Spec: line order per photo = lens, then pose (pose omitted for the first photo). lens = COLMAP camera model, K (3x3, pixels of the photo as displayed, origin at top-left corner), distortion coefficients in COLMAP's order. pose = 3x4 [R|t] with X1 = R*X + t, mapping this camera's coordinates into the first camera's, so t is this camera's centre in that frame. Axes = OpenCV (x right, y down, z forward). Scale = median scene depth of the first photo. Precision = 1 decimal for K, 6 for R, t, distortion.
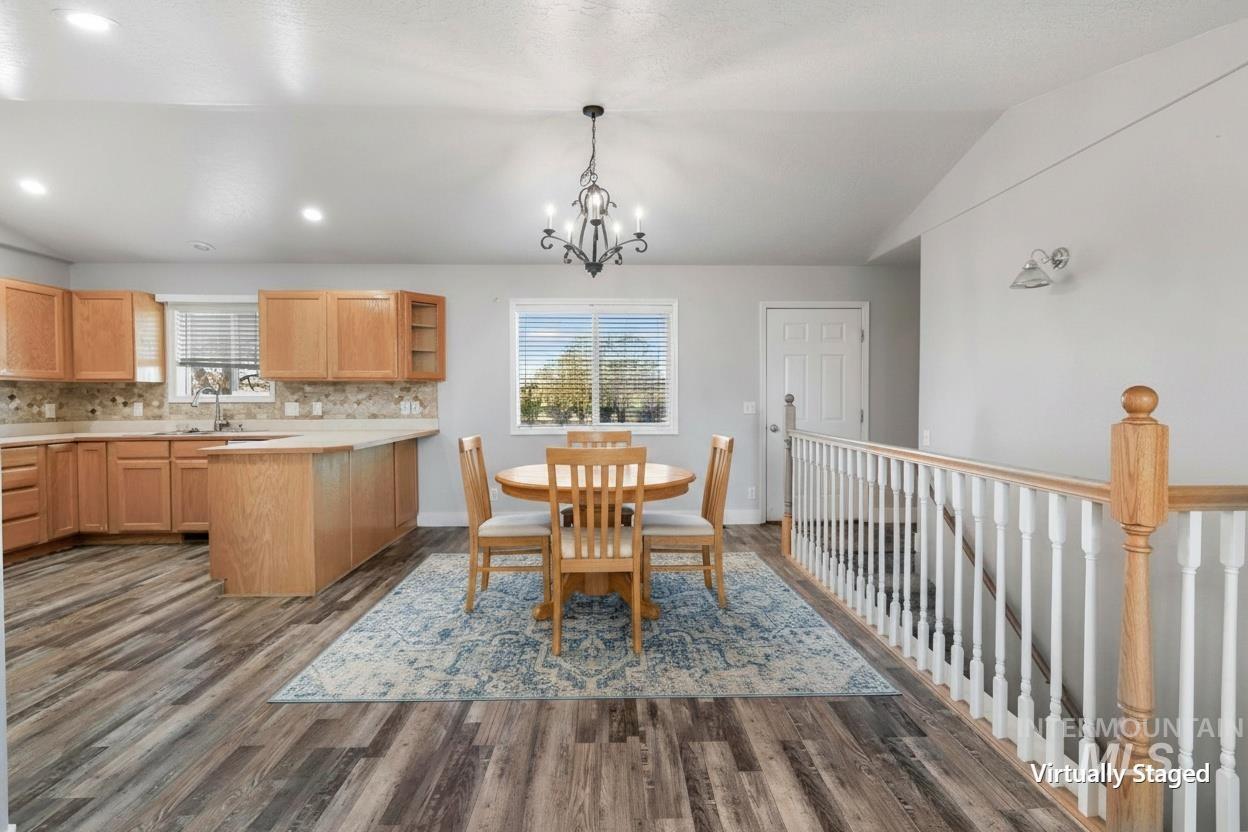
lens RADIAL K [[542.0, 0, 624.4], [0, 542.0, 407.8], [0, 0, 1]] dist [-0.002603, 0.000071]
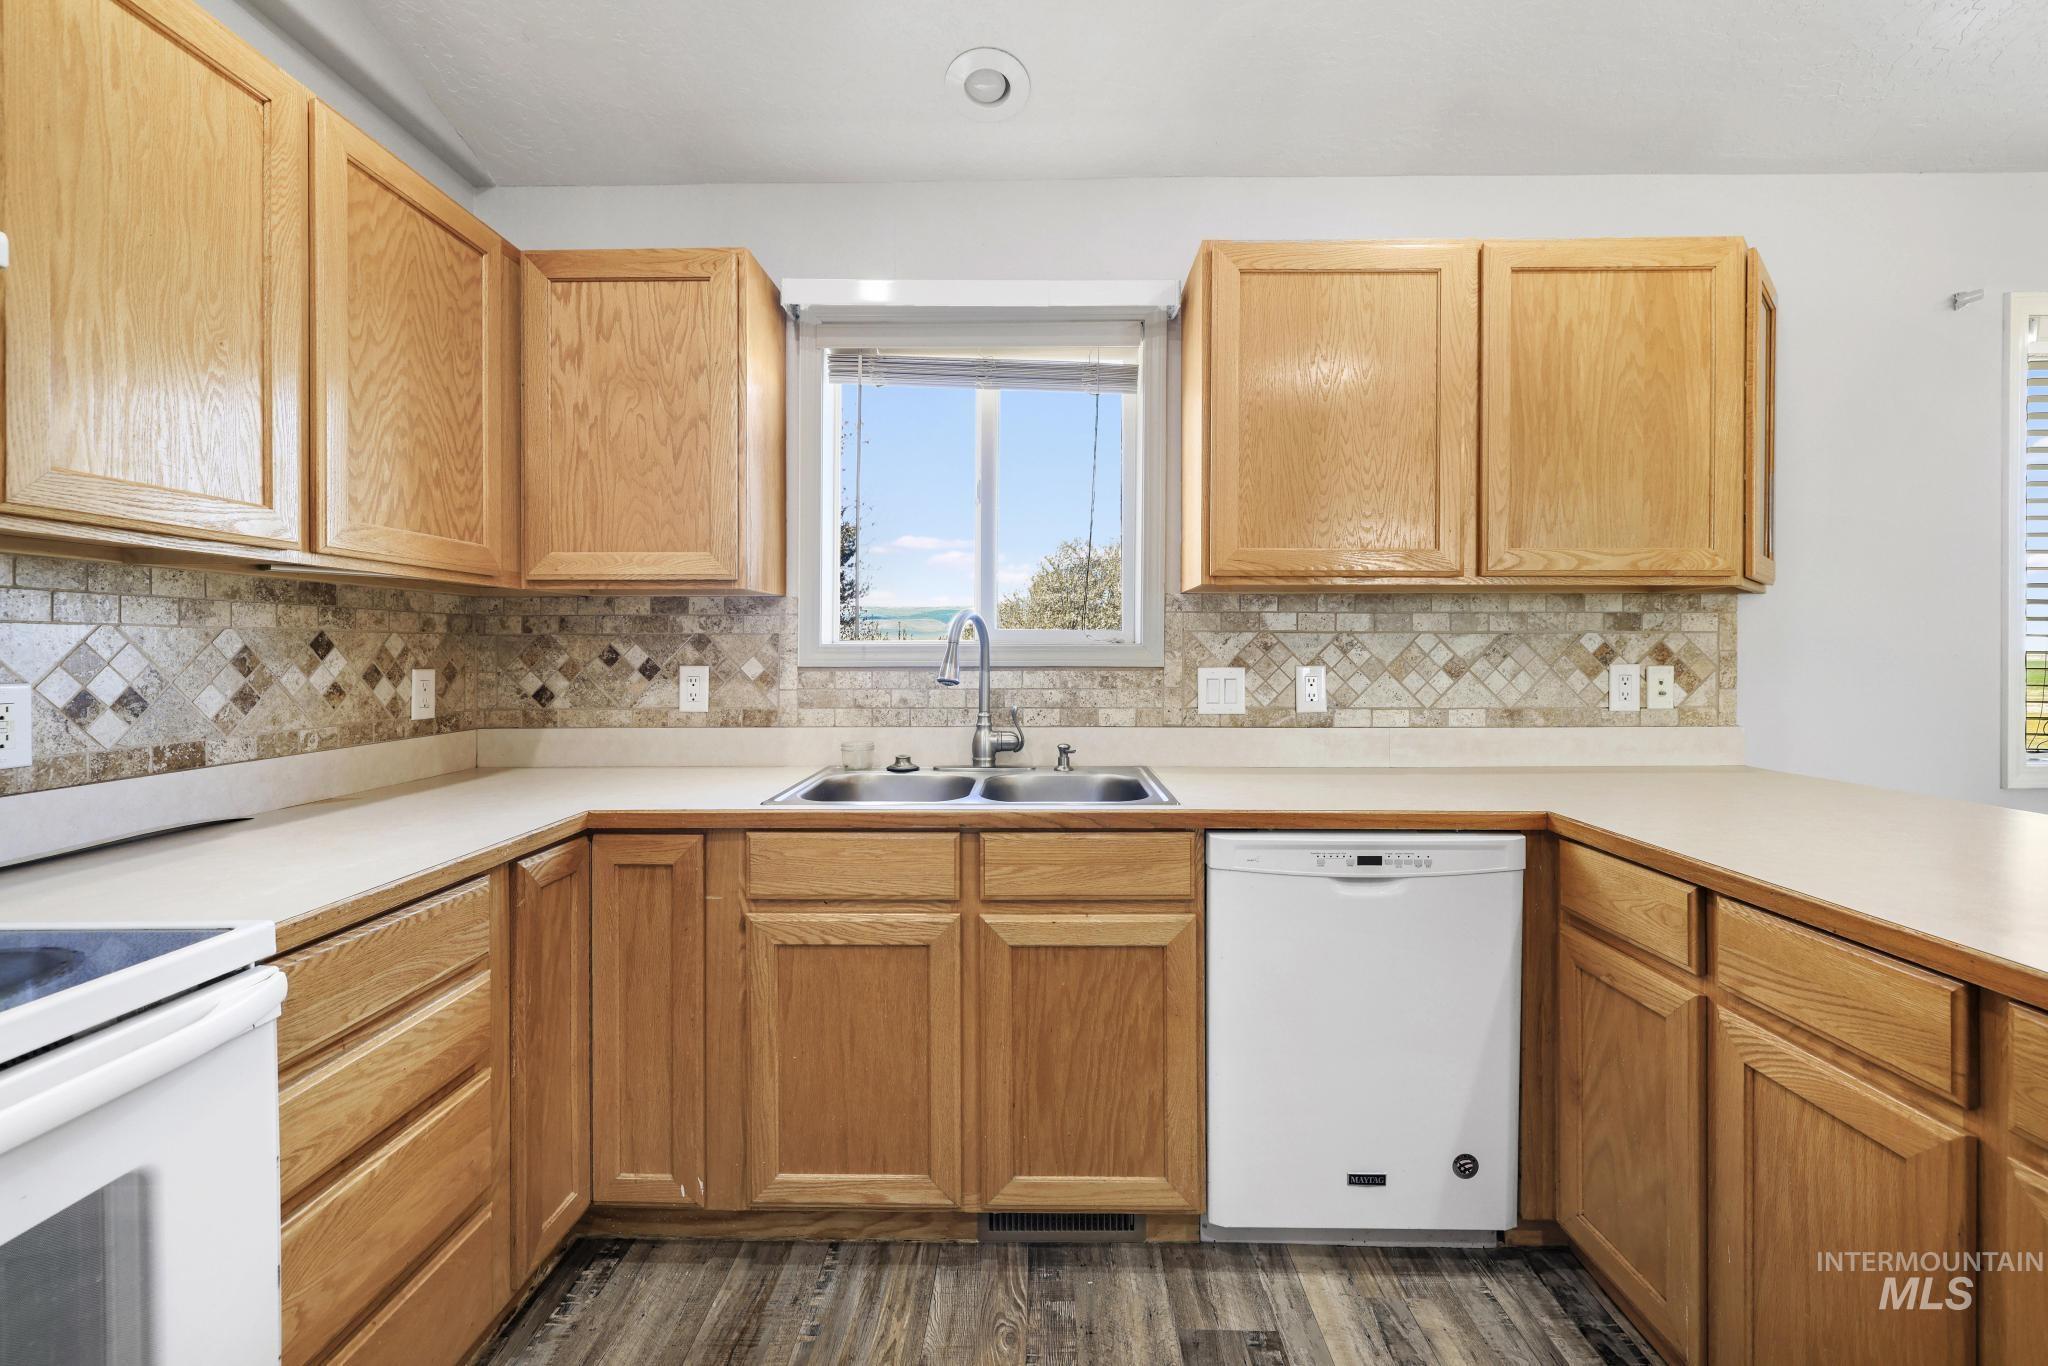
lens RADIAL K [[888.6, 0, 1014.6], [0, 888.6, 652.3], [0, 0, 1]] dist [0.002492, 0.000648]
pose [[0.998735, 0.002911, -0.050209, -0.749592], [-0.003761, 0.999851, -0.016862, -0.010206], [0.050152, 0.017029, 0.998596, 0.570604]]
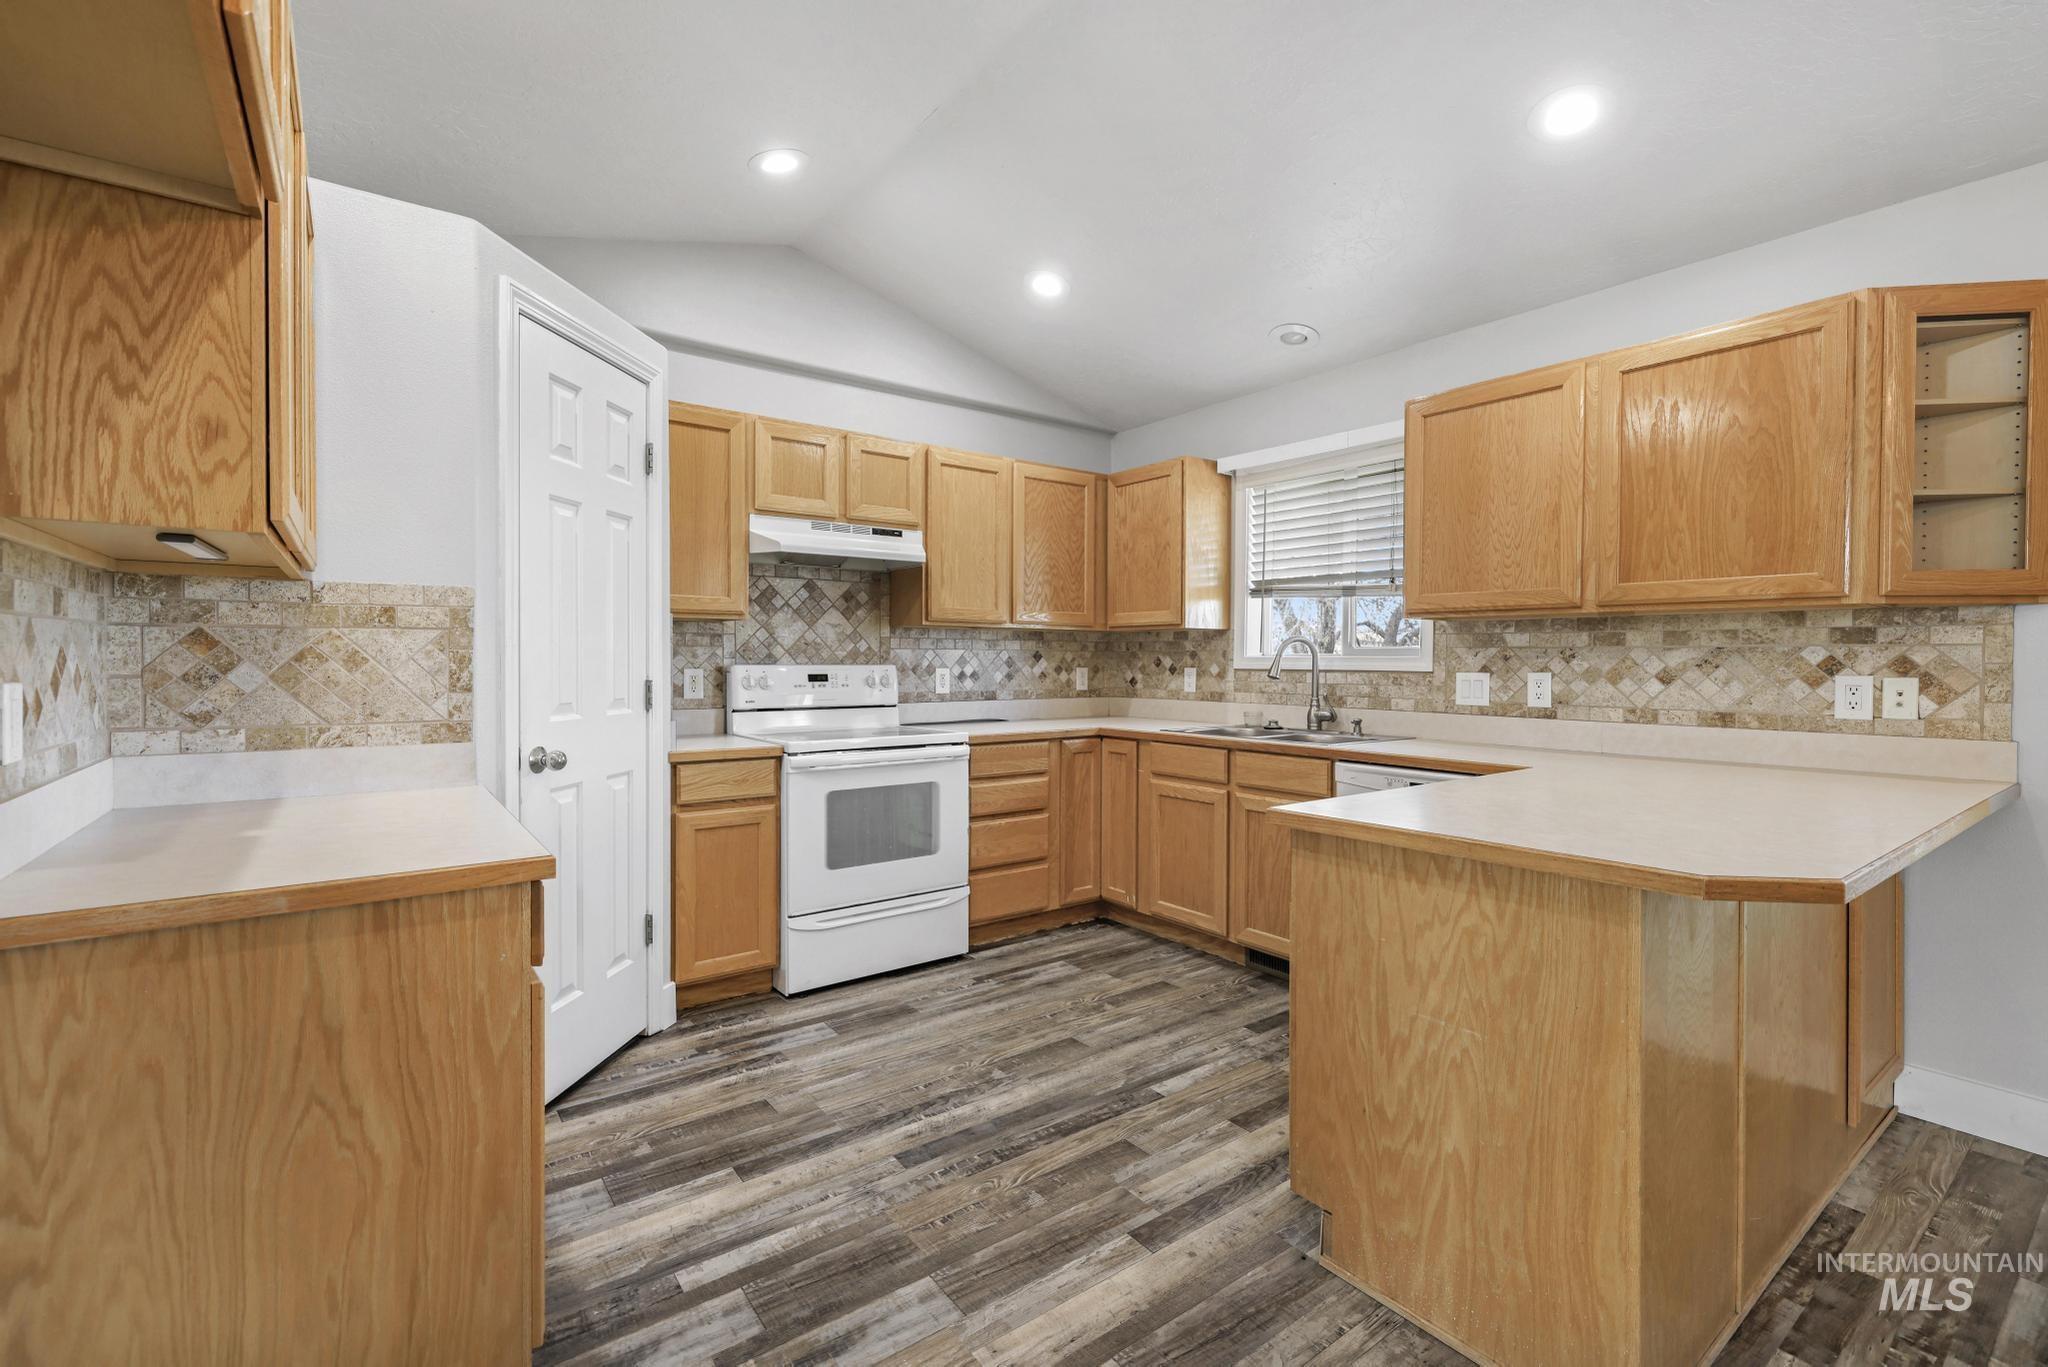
lens RADIAL K [[888.6, 0, 1013.1], [0, 888.6, 665.9], [0, 0, 1]] dist [0.002492, 0.000648]
pose [[0.566928, 0.012049, -0.823679, -0.284734], [-0.023808, 0.999715, -0.001763, -0.006056], [0.823423, 0.020610, 0.567053, 0.372714]]
